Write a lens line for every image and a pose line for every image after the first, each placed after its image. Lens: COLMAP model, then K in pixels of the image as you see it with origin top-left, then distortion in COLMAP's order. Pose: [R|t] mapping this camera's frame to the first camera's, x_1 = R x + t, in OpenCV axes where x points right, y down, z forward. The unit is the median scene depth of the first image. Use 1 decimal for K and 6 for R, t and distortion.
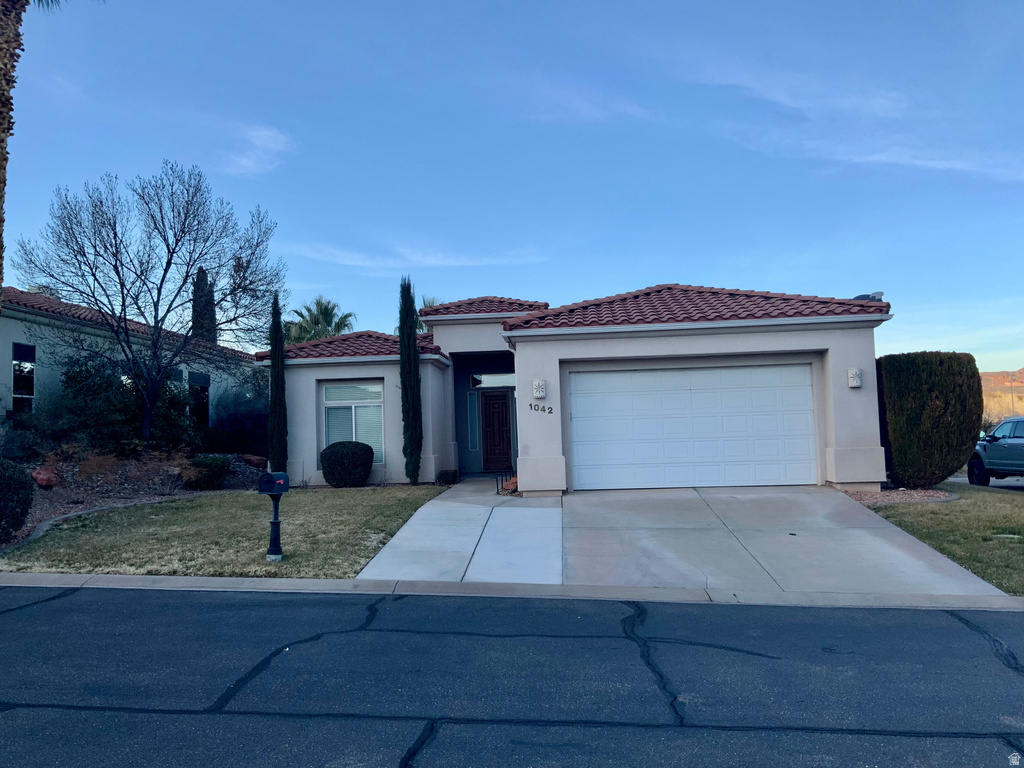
lens RADIAL K [[844.6, 0, 505.2], [0, 844.6, 381.6], [0, 0, 1]] dist [0.109001, -0.213800]
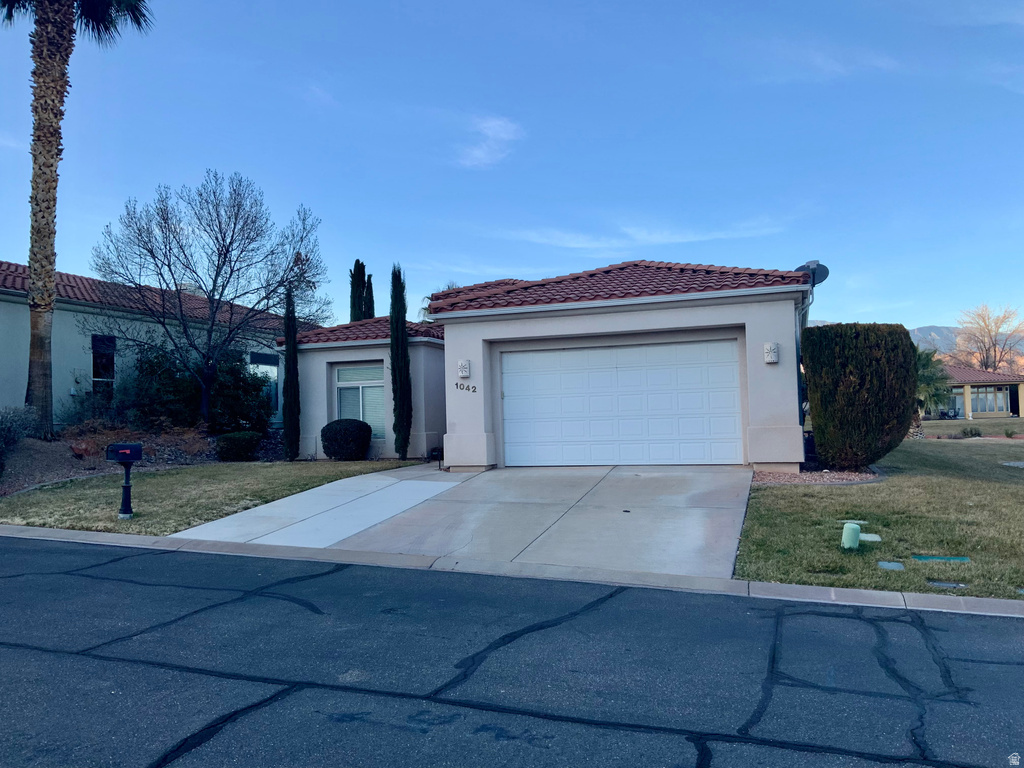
lens RADIAL K [[844.0, 0, 504.3], [0, 844.0, 381.3], [0, 0, 1]] dist [0.147190, -0.325342]
pose [[0.965261, -0.008181, -0.261158, 0.359357], [0.013945, 0.999698, 0.020222, 0.003762], [0.260913, -0.023162, 0.965084, 0.006595]]
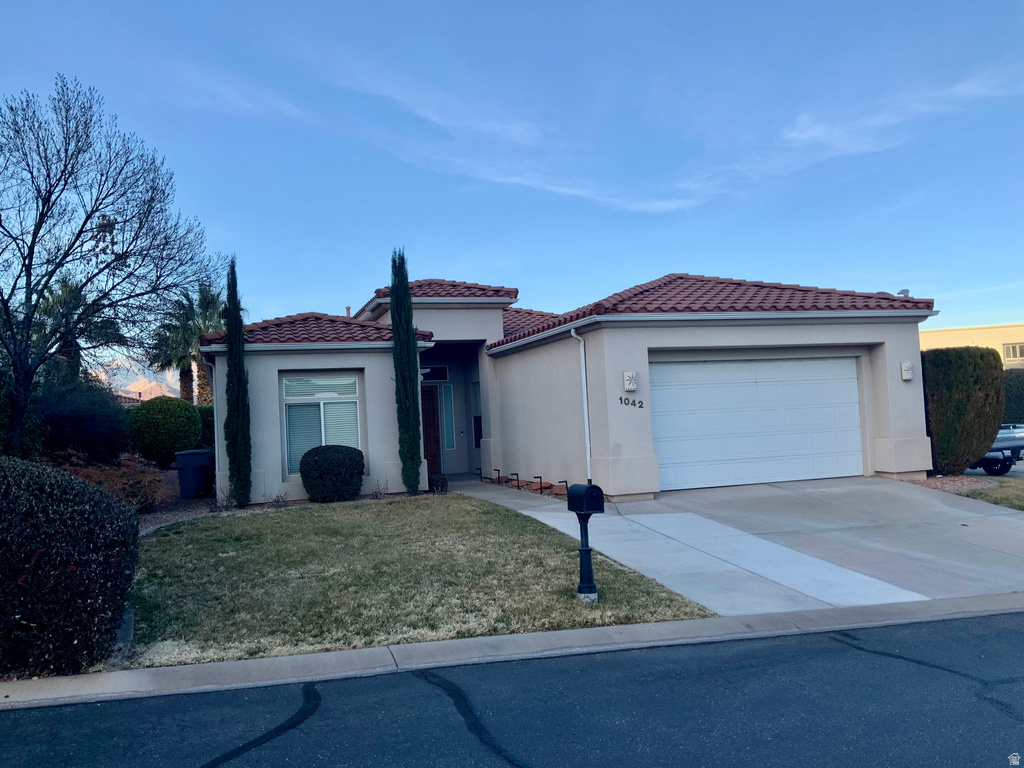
lens RADIAL K [[844.6, 0, 505.2], [0, 844.6, 381.6], [0, 0, 1]] dist [0.109001, -0.213800]
pose [[0.925554, 0.003282, 0.378602, -0.419458], [-0.003351, 0.999994, -0.000475, 0.010475], [-0.378601, -0.000829, 0.925559, 0.220124]]
